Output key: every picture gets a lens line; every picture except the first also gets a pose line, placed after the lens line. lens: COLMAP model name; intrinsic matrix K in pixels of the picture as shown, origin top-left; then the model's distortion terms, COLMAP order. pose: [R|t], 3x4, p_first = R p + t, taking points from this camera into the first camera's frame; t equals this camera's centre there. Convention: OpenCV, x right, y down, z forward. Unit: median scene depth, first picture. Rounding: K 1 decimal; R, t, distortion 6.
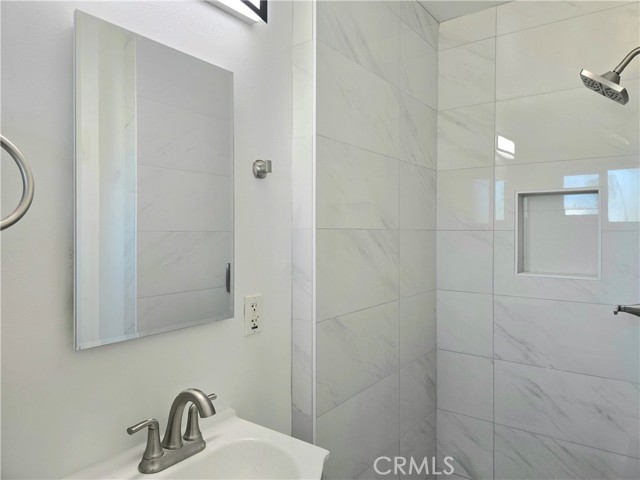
lens RADIAL K [[431.2, 0, 313.1], [0, 431.2, 232.9], [0, 0, 1]] dist [0.042612, -0.051950]
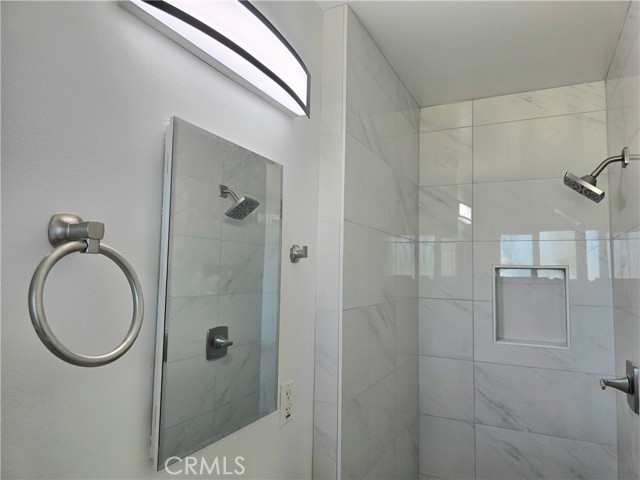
lens RADIAL K [[432.3, 0, 320.0], [0, 432.3, 240.0], [0, 0, 1]] dist [0.047808, -0.054650]
pose [[0.984118, 0.029130, 0.175112, -0.163004], [-0.015117, 0.996613, -0.080829, -0.066032], [-0.176873, 0.076898, 0.981225, -0.007946]]
